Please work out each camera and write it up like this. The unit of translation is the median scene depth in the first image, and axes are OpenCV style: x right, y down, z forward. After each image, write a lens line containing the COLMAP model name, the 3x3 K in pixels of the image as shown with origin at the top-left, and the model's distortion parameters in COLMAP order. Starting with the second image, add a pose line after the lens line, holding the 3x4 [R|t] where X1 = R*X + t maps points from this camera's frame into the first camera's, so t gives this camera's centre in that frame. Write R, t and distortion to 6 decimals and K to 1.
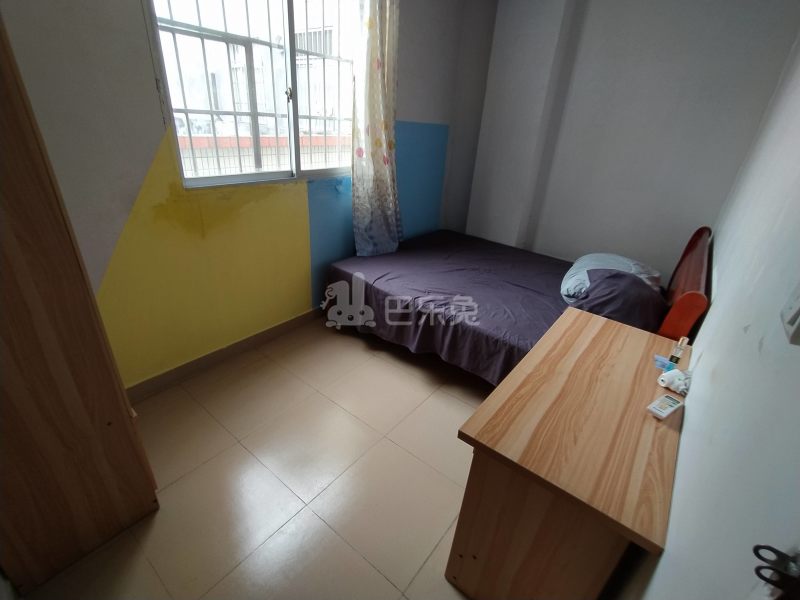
lens RADIAL K [[373.5, 0, 395.4], [0, 373.5, 304.6], [0, 0, 1]] dist [-0.010537, 0.000367]
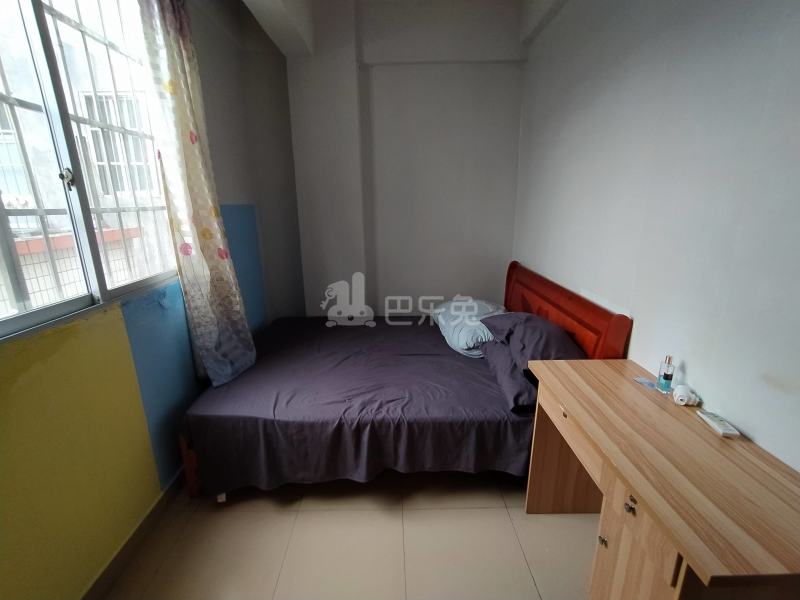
lens RADIAL K [[373.5, 0, 395.4], [0, 373.5, 304.6], [0, 0, 1]] dist [-0.010537, 0.000367]
pose [[0.776449, -0.238119, 0.583461, -0.230578], [0.337613, 0.938963, -0.066078, -0.124607], [-0.532114, 0.248290, 0.809448, 0.229318]]
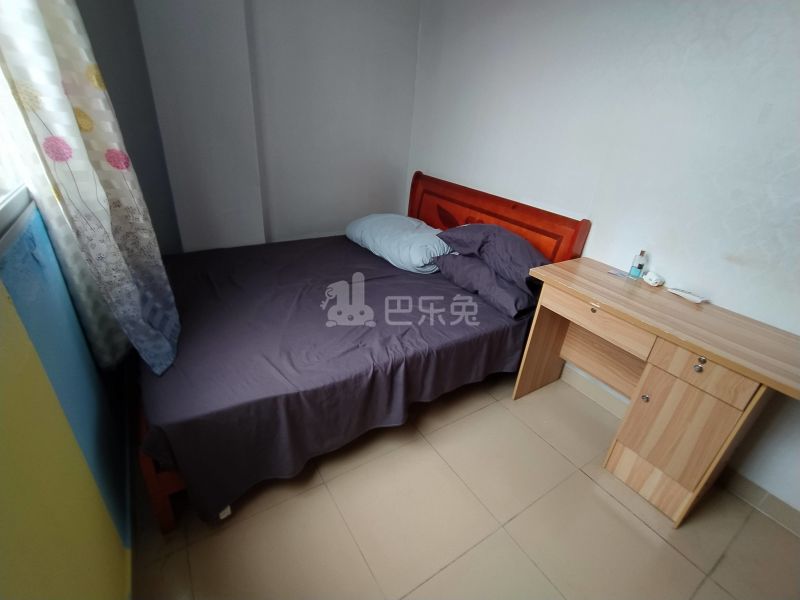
lens RADIAL K [[374.6, 0, 400.8], [0, 374.6, 296.1], [0, 0, 1]] dist [-0.003211, -0.000077]
pose [[0.321208, -0.457493, 0.829171, -0.376179], [0.378413, 0.864635, 0.330469, -0.276824], [-0.868118, 0.207620, 0.450849, 0.562329]]
